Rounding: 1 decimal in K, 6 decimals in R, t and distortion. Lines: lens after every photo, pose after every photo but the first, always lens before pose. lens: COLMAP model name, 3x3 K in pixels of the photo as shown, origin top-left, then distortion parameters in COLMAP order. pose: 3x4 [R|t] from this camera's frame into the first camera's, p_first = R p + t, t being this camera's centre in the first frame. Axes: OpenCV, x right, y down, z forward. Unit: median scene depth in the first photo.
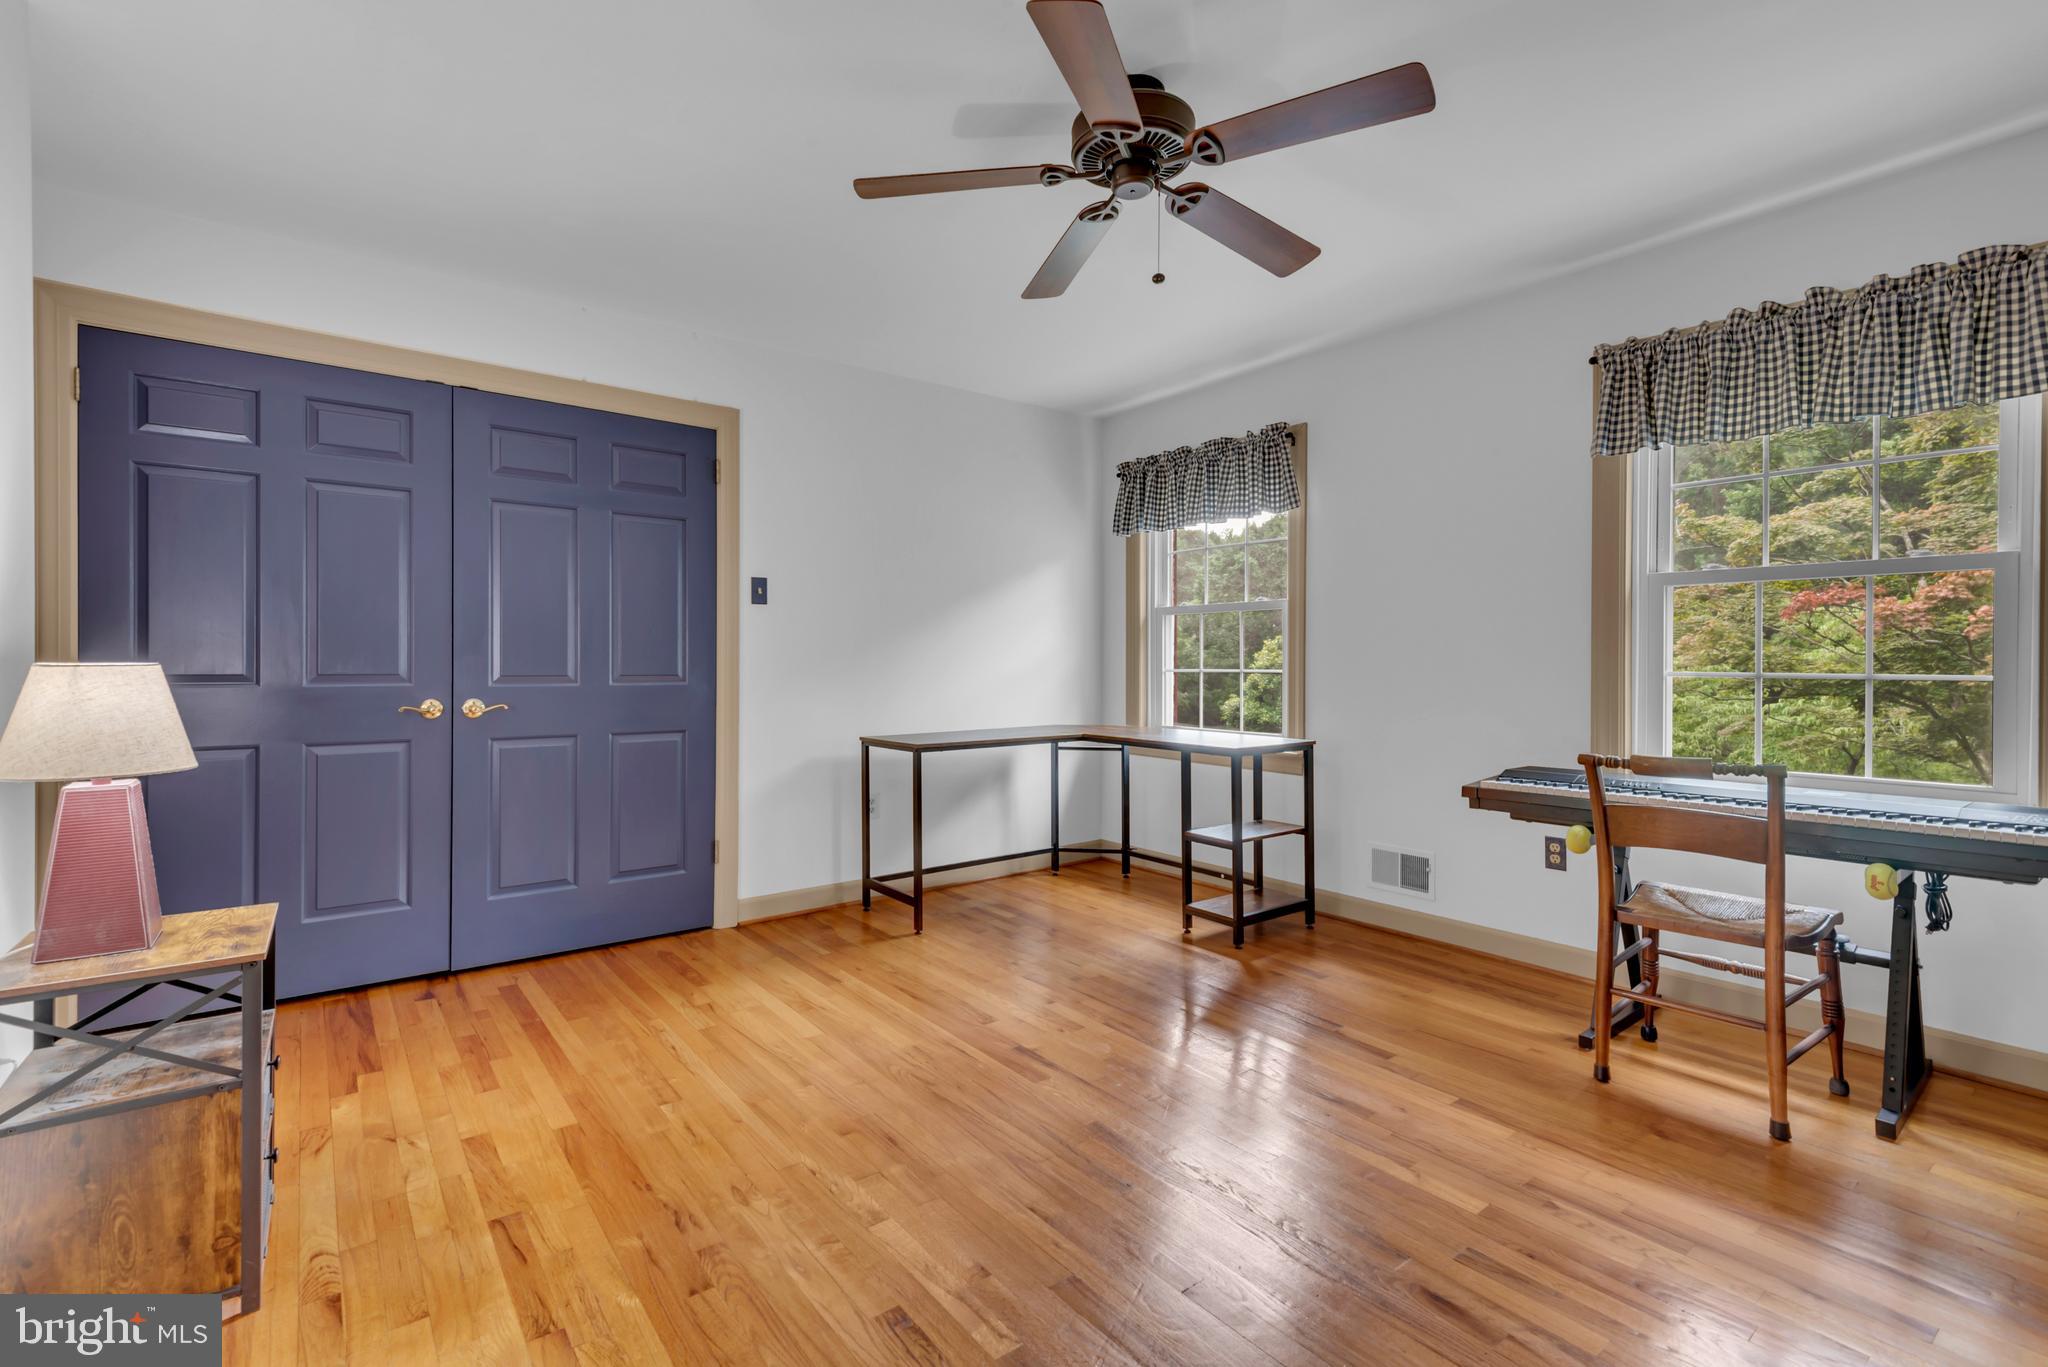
lens RADIAL K [[899.4, 0, 980.9], [0, 899.4, 664.1], [0, 0, 1]] dist [0.002063, 0.000154]
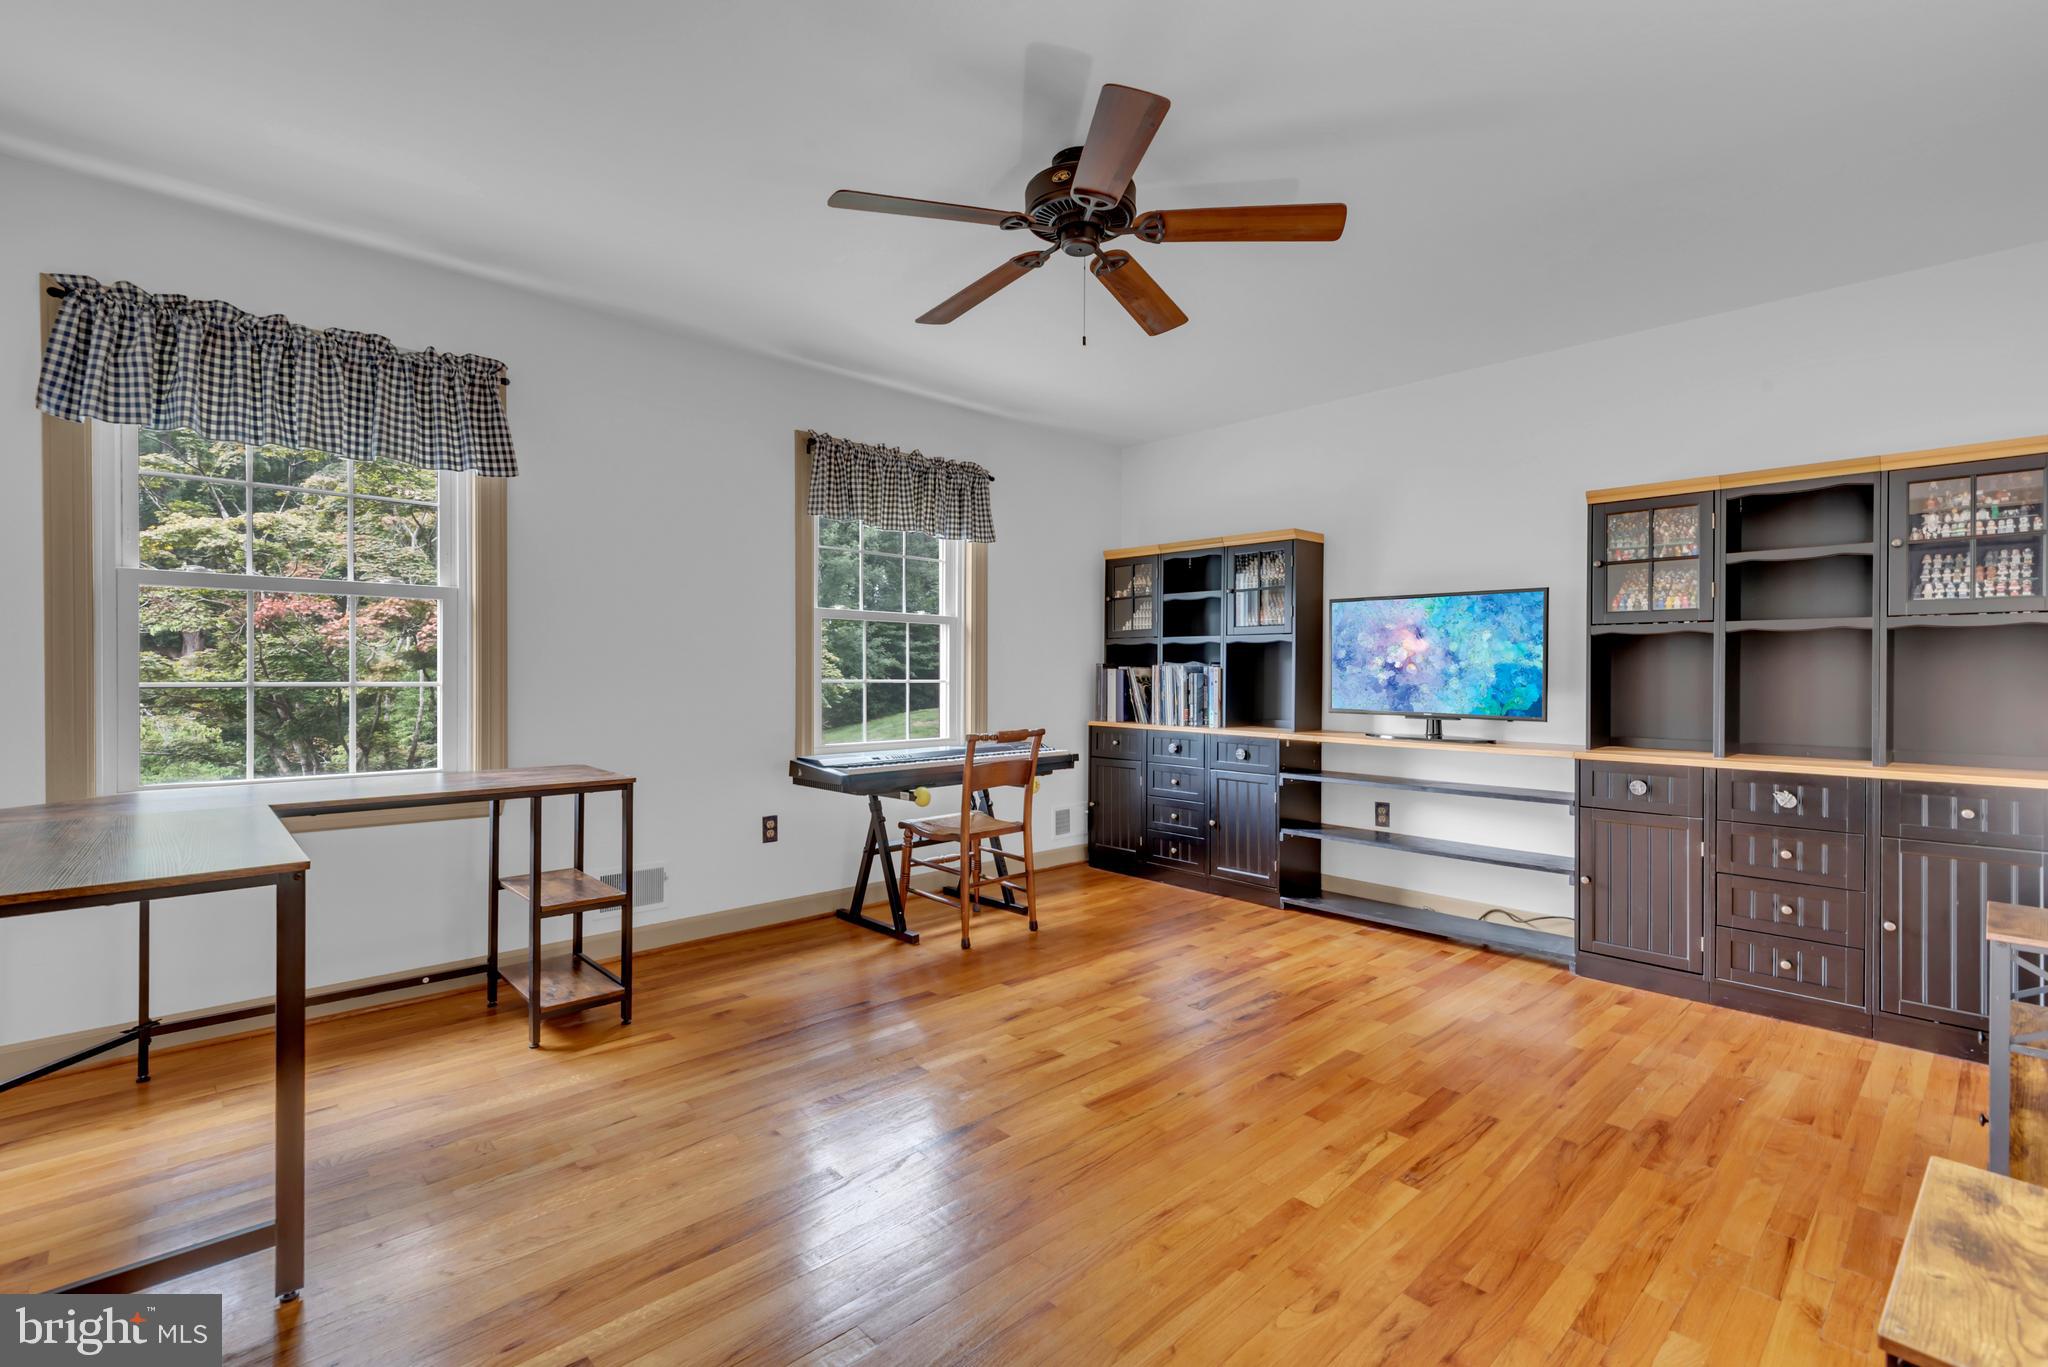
lens RADIAL K [[899.4, 0, 1019.6], [0, 899.4, 676.3], [0, 0, 1]] dist [0.002063, 0.000154]
pose [[-0.121562, -0.004530, 0.992574, -0.619130], [-0.000685, 0.999990, 0.004480, -0.002814], [-0.992584, -0.000135, -0.121564, 0.817900]]
